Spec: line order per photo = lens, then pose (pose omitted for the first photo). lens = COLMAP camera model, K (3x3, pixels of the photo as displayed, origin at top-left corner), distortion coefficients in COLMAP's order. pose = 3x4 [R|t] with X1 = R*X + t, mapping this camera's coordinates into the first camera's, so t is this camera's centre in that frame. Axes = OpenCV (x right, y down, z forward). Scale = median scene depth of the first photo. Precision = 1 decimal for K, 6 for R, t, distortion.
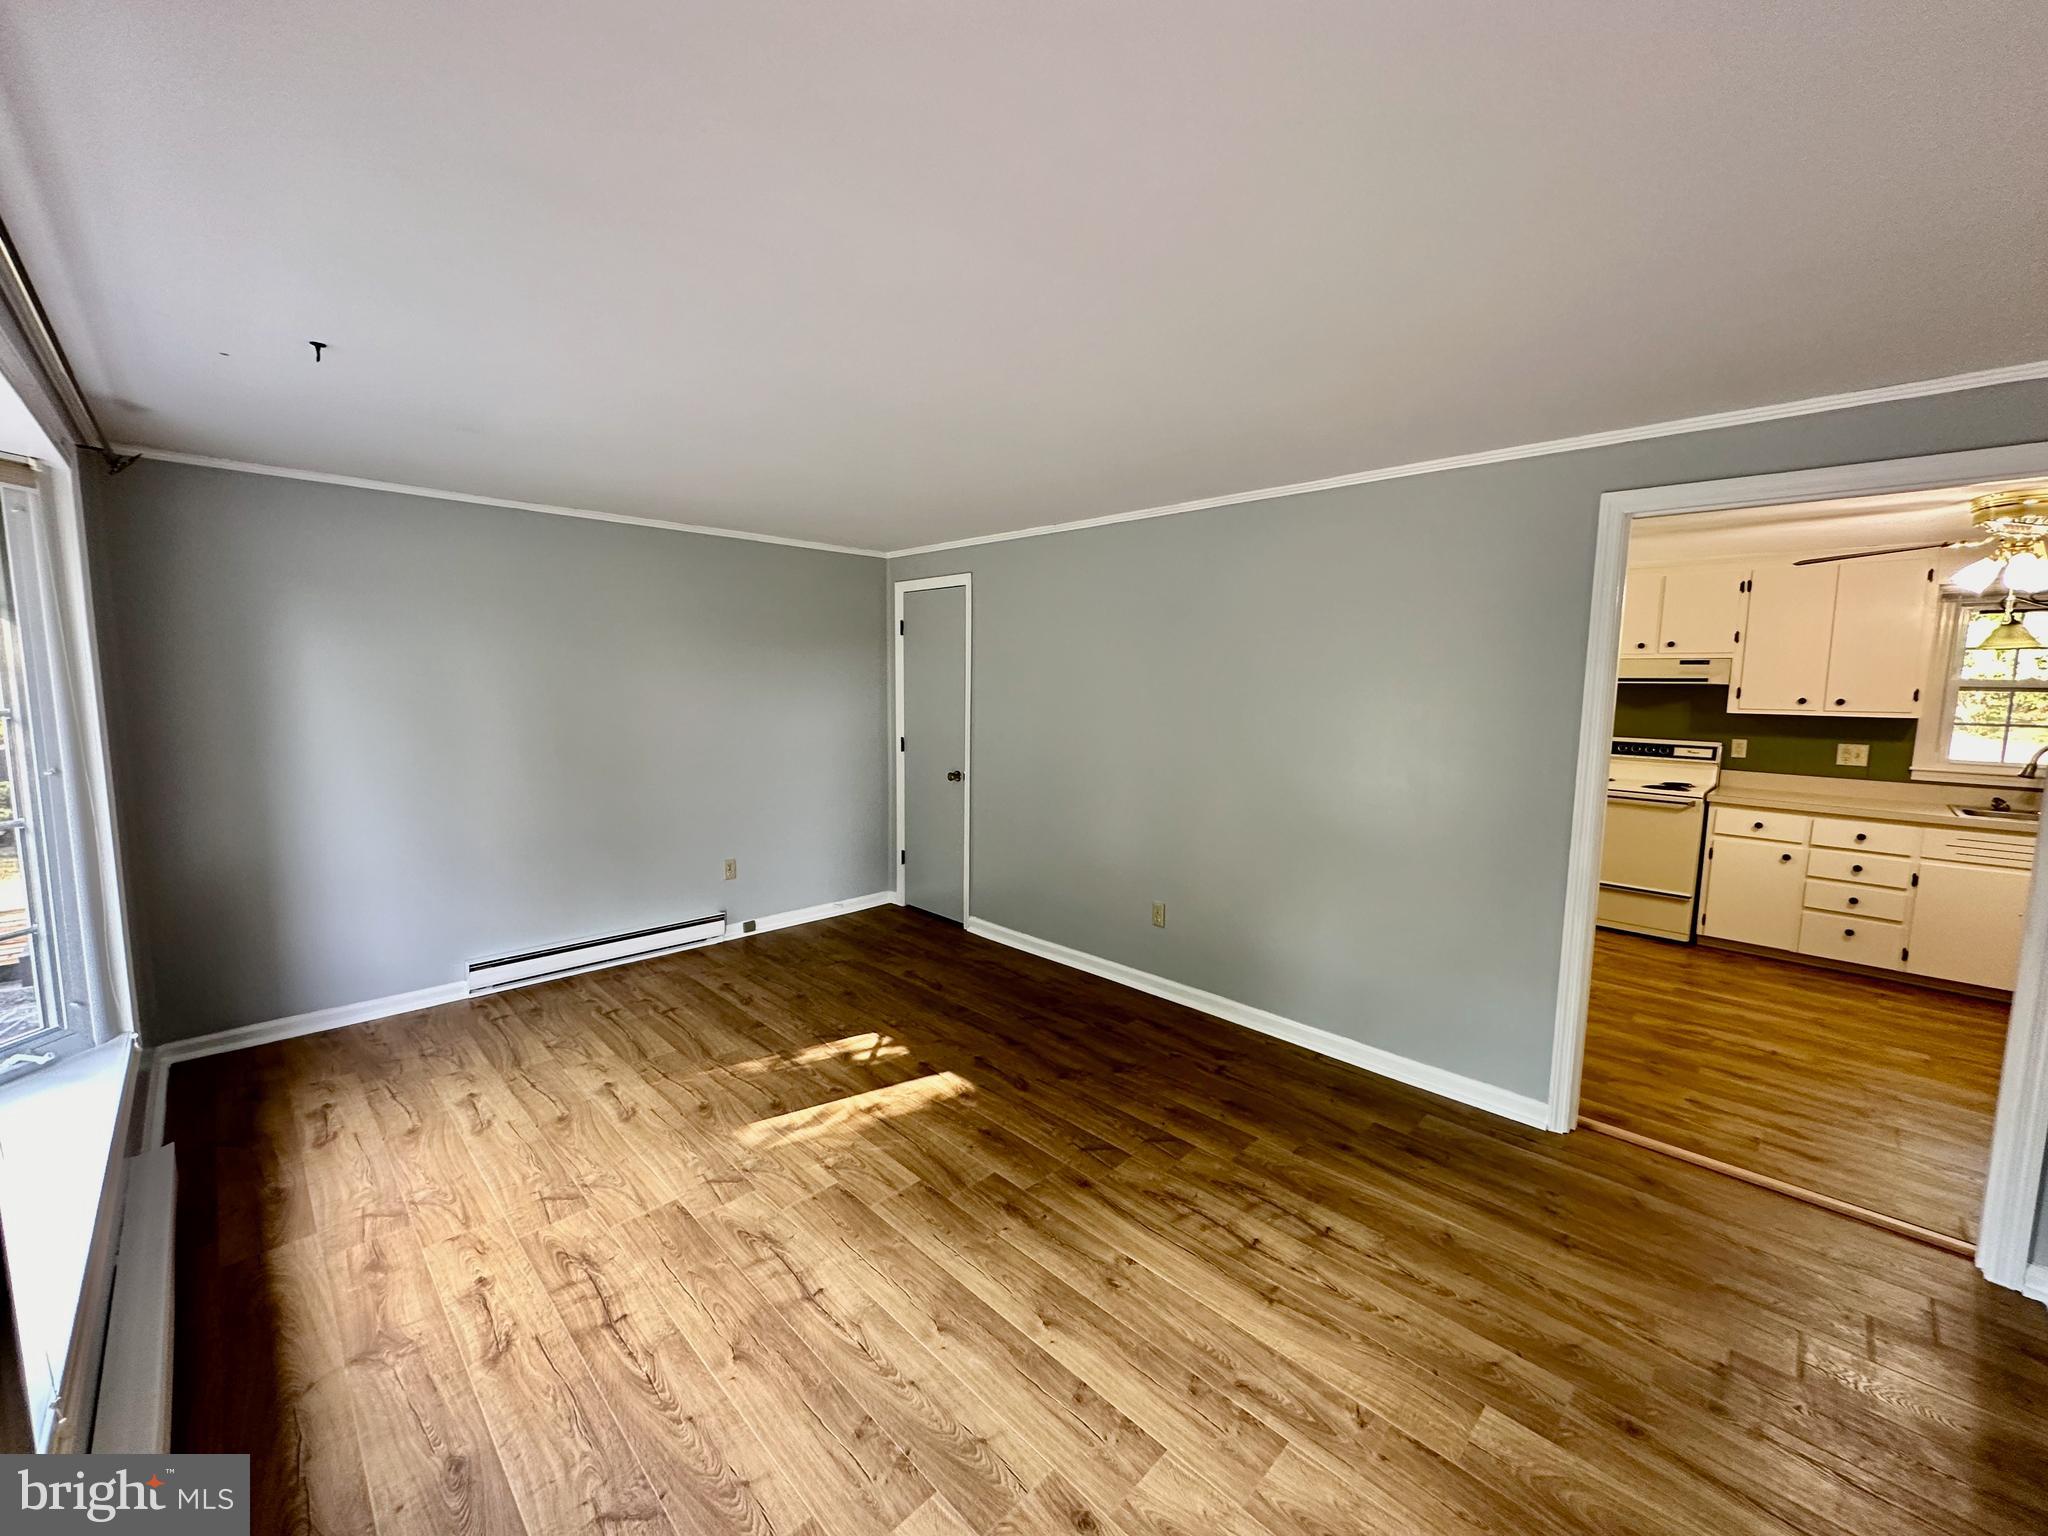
lens RADIAL K [[813.1, 0, 1022.2], [0, 813.1, 769.2], [0, 0, 1]] dist [-0.003909, 0.000837]
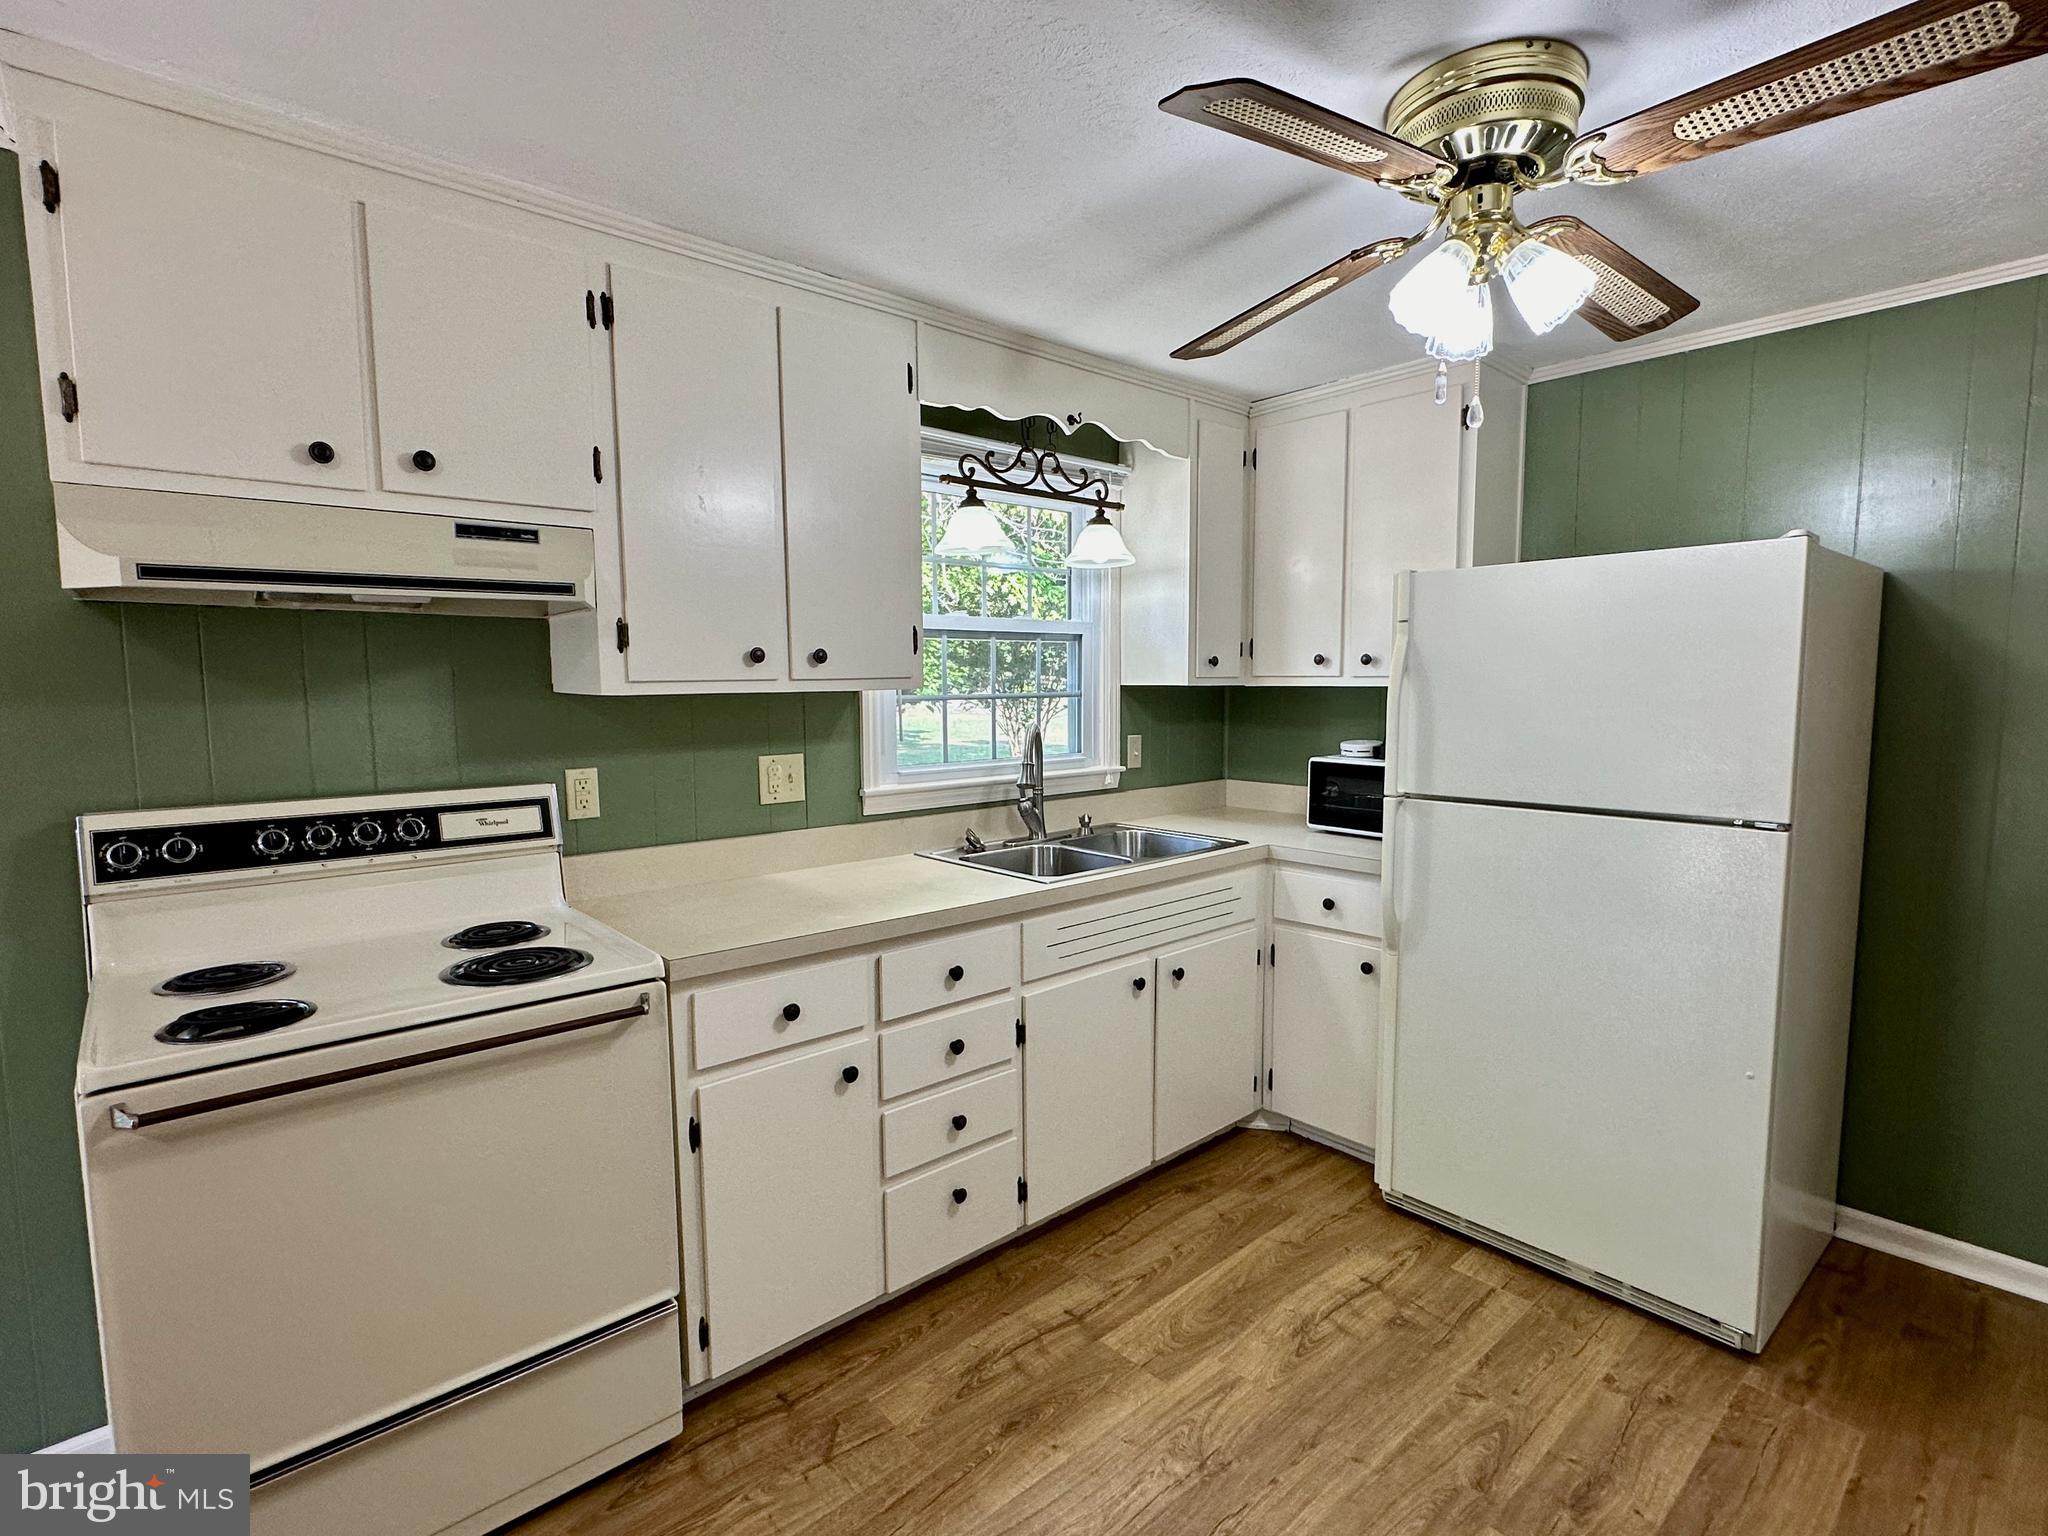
lens RADIAL K [[998.7, 0, 1023.7], [0, 998.7, 774.4], [0, 0, 1]] dist [-0.002407, -0.000081]
pose [[0.051101, -0.109729, 0.992647, 0.493105], [0.119653, 0.987459, 0.102996, -0.061980], [-0.991500, 0.113510, 0.063590, 0.850023]]
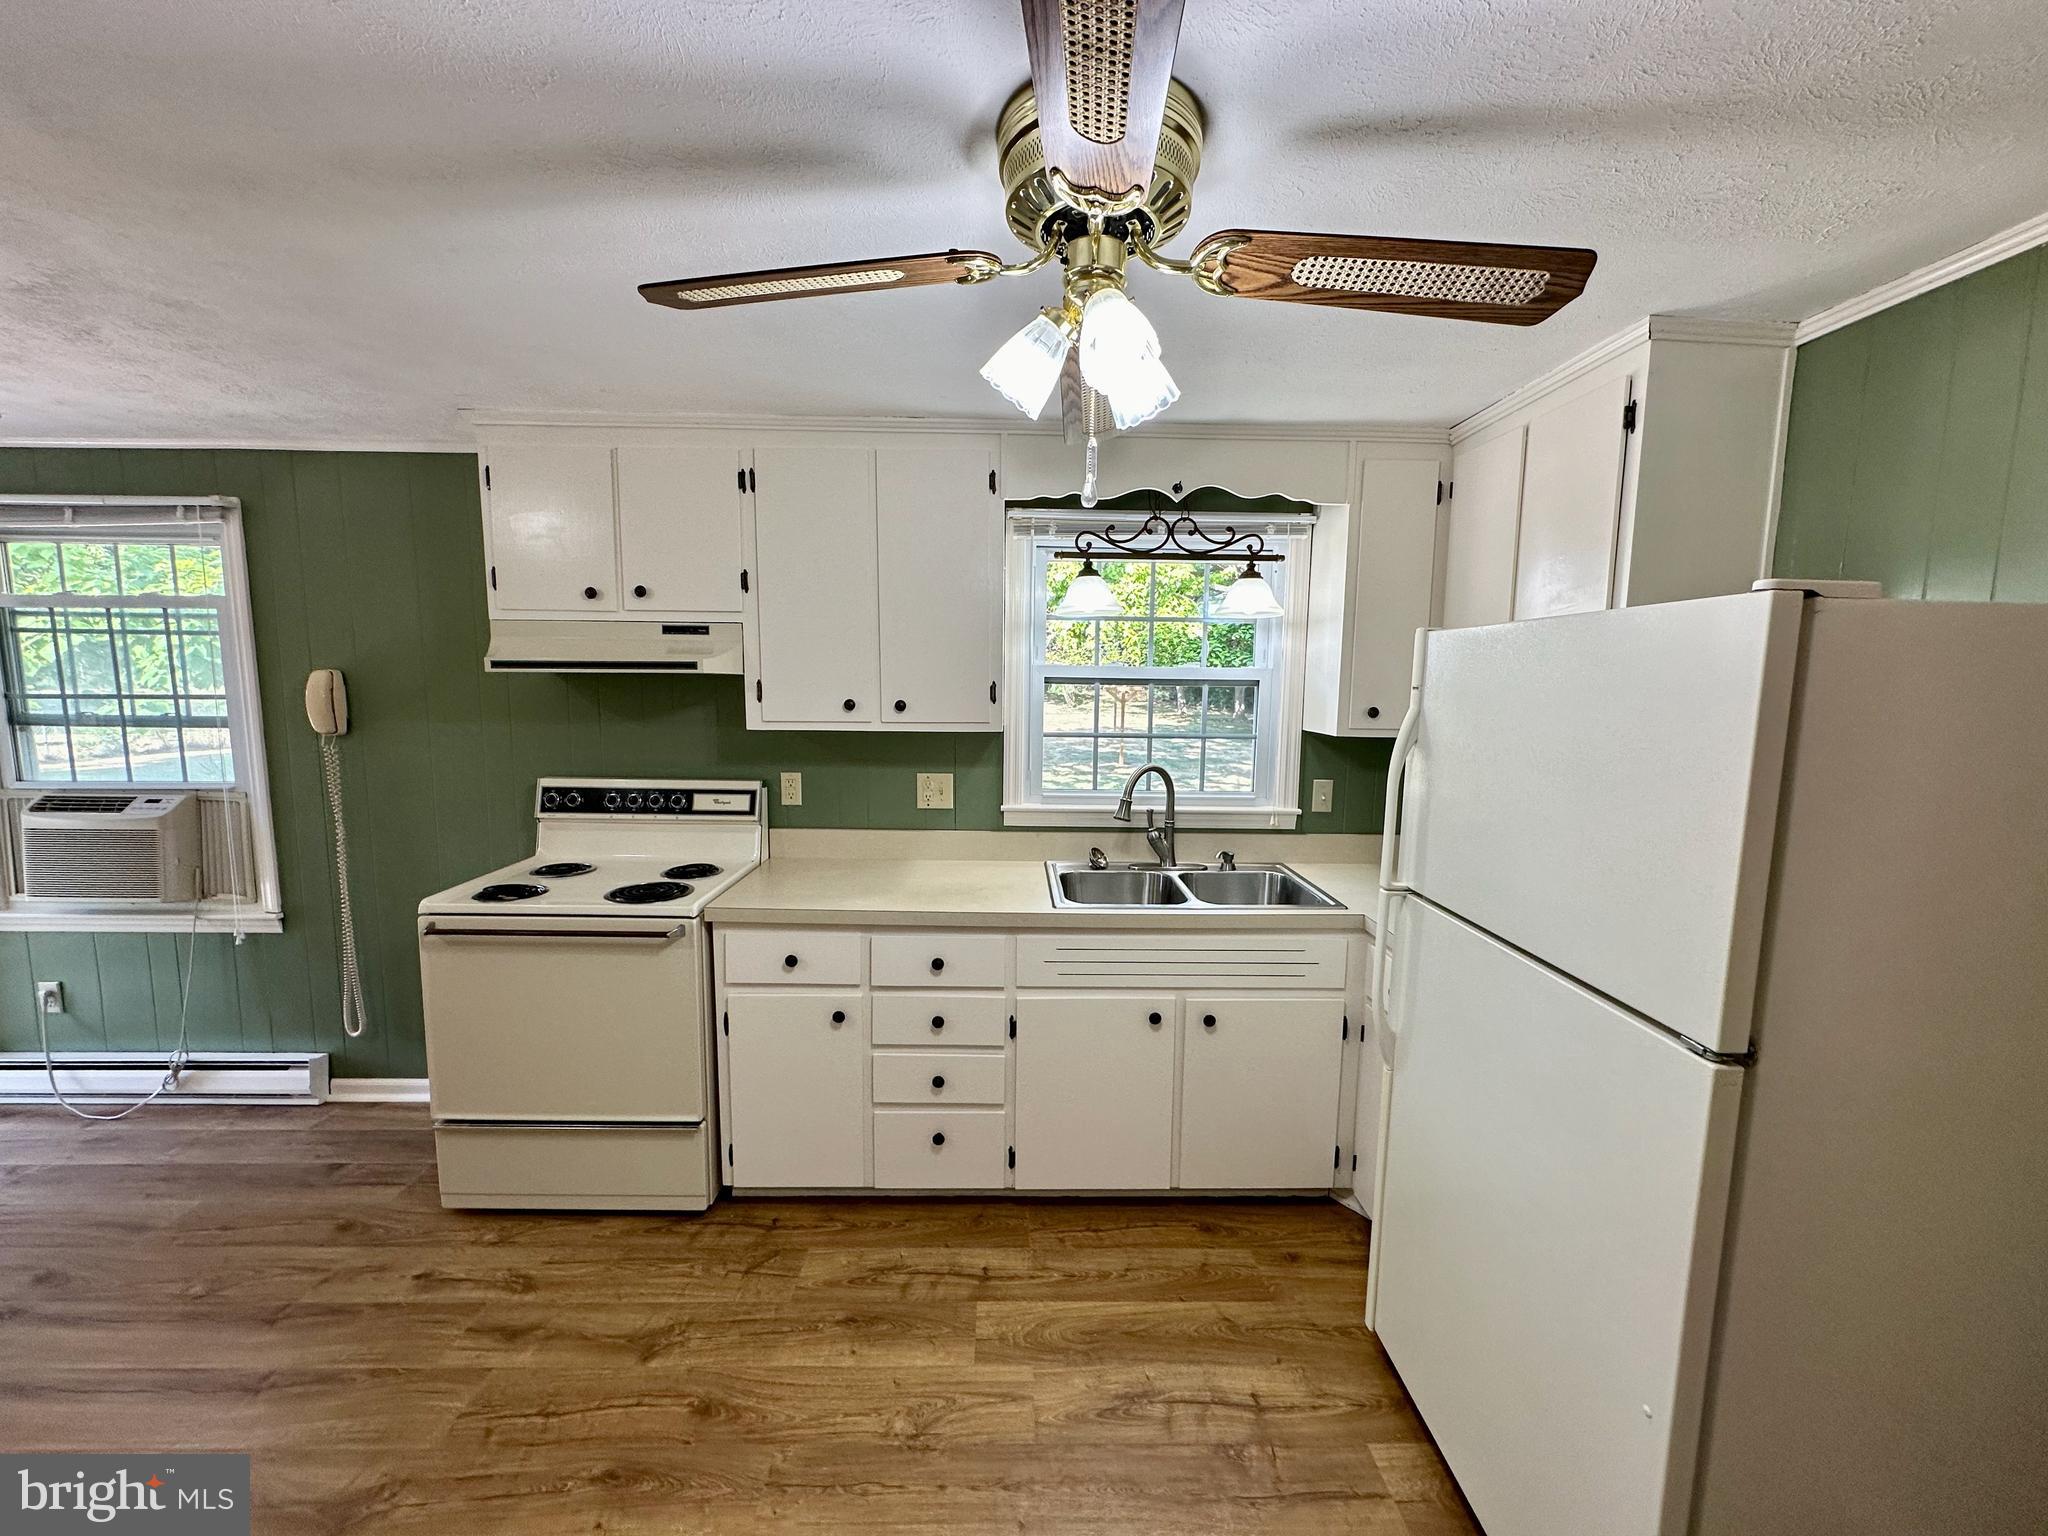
lens RADIAL K [[813.1, 0, 1023.5], [0, 813.1, 769.4], [0, 0, 1]] dist [-0.003909, 0.000837]
pose [[0.690404, -0.087950, 0.718058, 0.651327], [0.077083, 0.995875, 0.047863, -0.058382], [-0.719305, 0.022305, 0.694336, 0.544459]]
